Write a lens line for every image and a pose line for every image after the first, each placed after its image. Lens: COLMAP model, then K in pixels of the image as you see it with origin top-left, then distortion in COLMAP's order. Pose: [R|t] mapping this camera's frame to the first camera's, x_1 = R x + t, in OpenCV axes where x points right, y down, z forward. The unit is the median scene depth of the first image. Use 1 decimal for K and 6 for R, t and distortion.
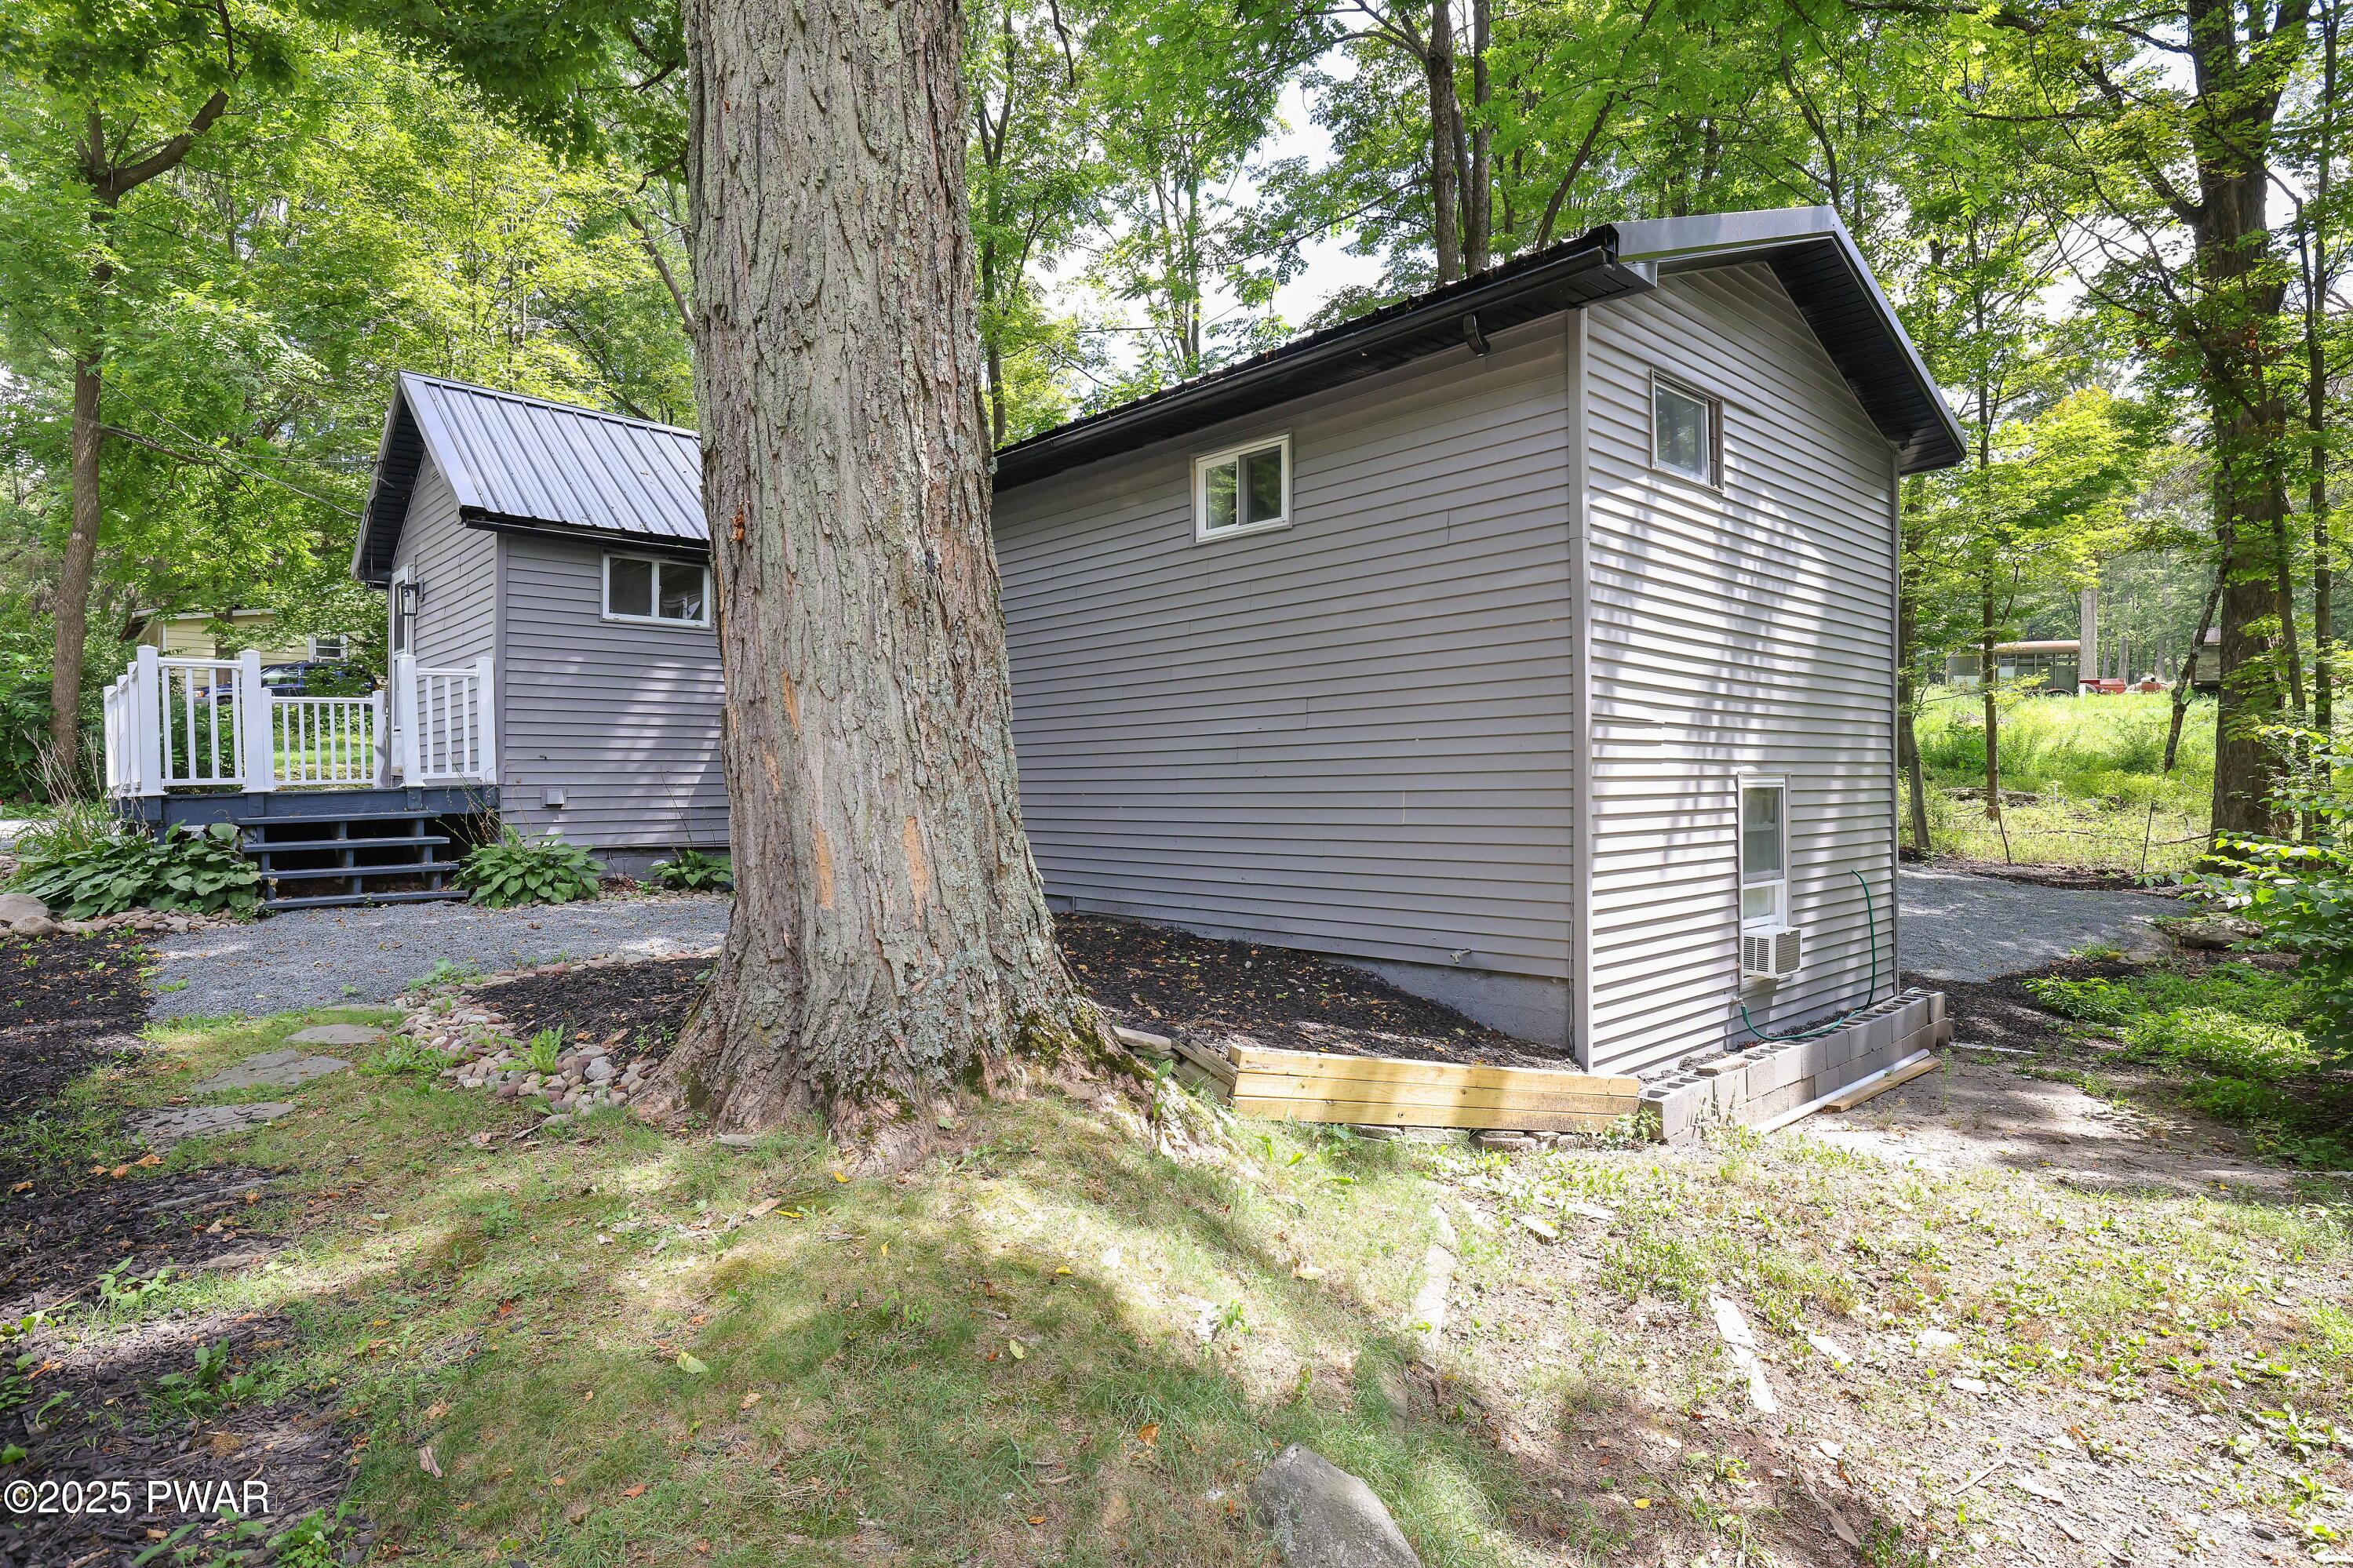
lens RADIAL K [[1240.1, 0, 1176.5], [0, 1240.1, 784.0], [0, 0, 1]] dist [-0.001028, -0.000158]
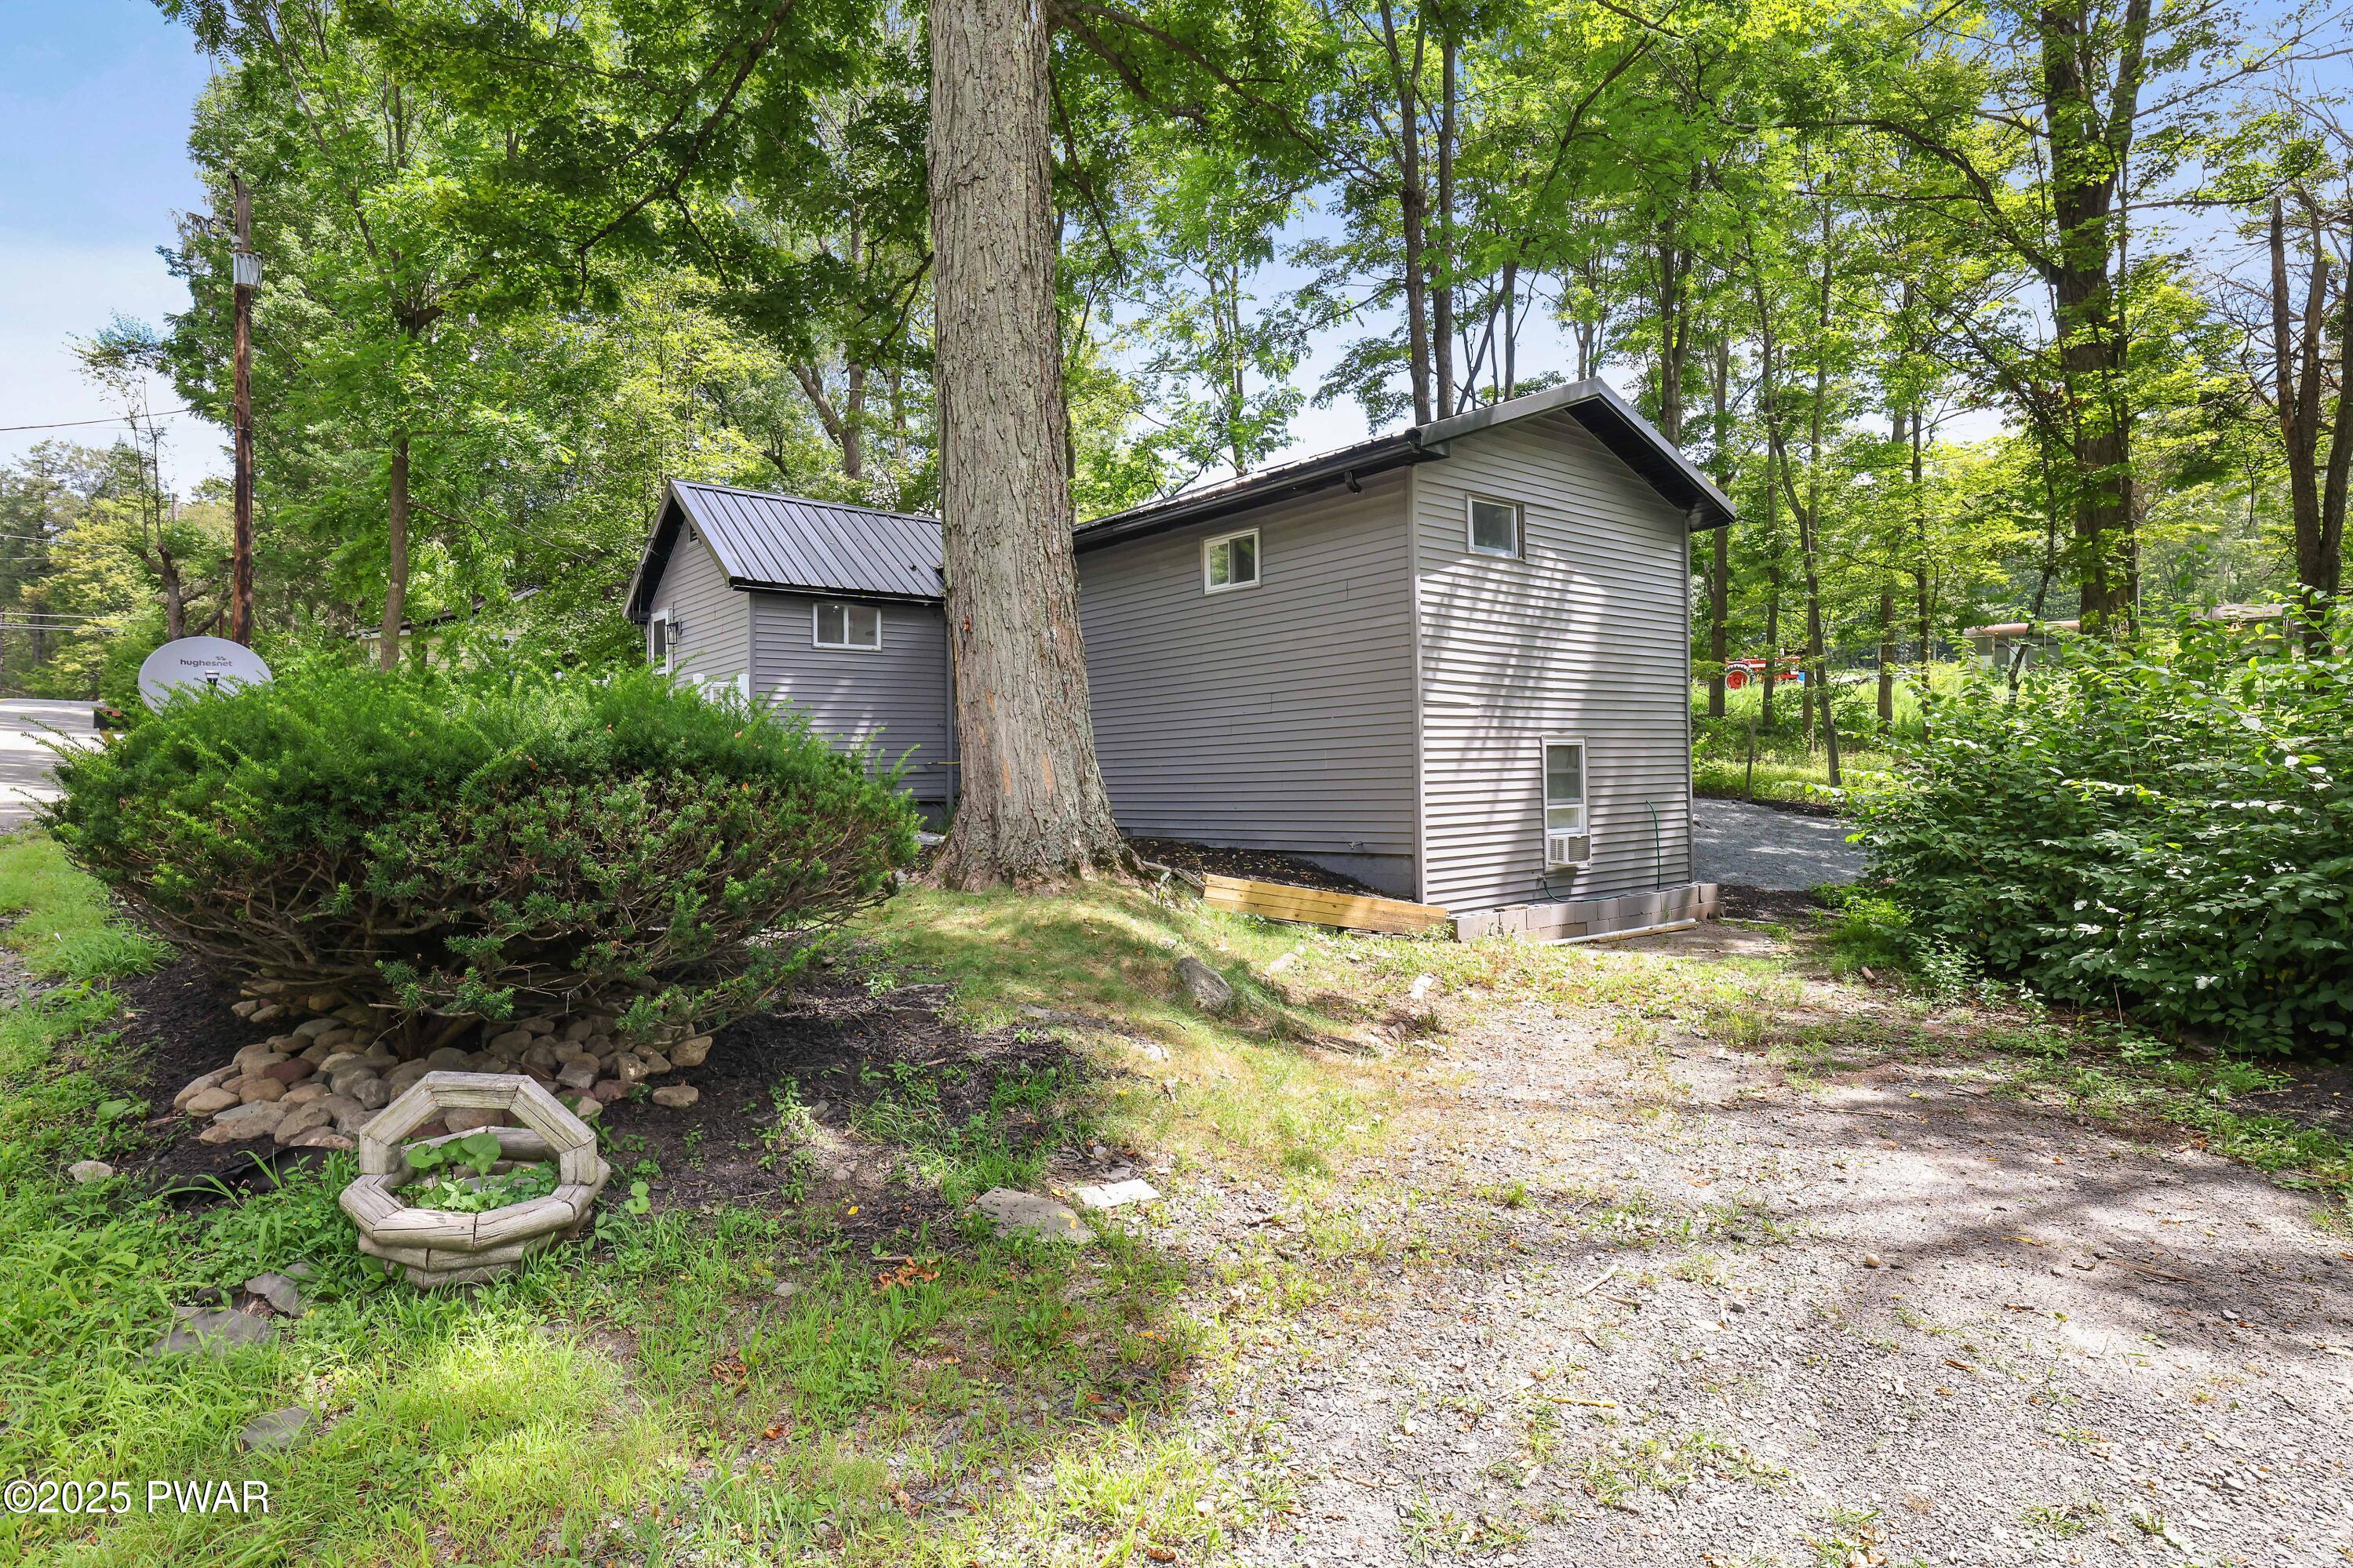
lens RADIAL K [[1292.2, 0, 1176.5], [0, 1292.2, 784.0], [0, 0, 1]] dist [0.002751, 0.000421]
pose [[0.997852, -0.013187, -0.064160, 0.087040], [0.013544, 0.999895, 0.005127, 0.037875], [0.064086, -0.005985, 0.997926, -0.670995]]
